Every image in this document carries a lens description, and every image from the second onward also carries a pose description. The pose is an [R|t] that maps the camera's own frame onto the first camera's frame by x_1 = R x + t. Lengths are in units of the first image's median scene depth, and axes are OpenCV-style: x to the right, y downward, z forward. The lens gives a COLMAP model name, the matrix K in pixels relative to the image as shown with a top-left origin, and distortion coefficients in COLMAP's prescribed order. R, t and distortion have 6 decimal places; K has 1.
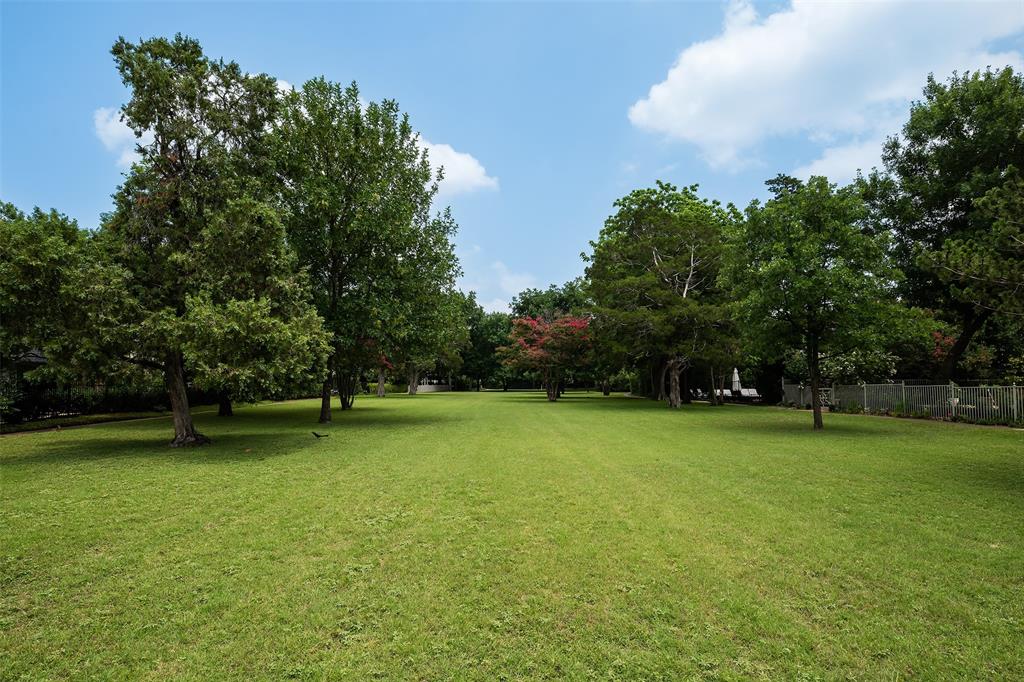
lens RADIAL K [[540.7, 0, 506.3], [0, 540.7, 291.9], [0, 0, 1]] dist [0.007712, 0.000592]
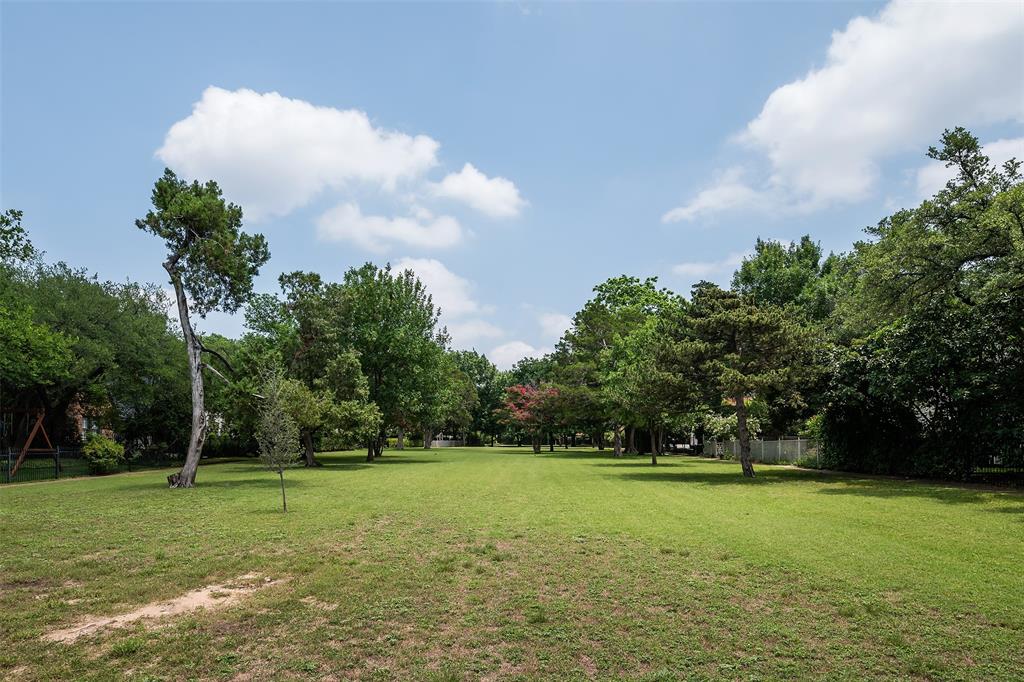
lens RADIAL K [[575.3, 0, 512.0], [0, 575.3, 341.0], [0, 0, 1]] dist [-0.001485, -0.000700]
pose [[0.999558, -0.001994, -0.029669, 0.066090], [0.001946, 0.999997, -0.001668, -0.053915], [0.029673, 0.001610, 0.999558, -0.325384]]
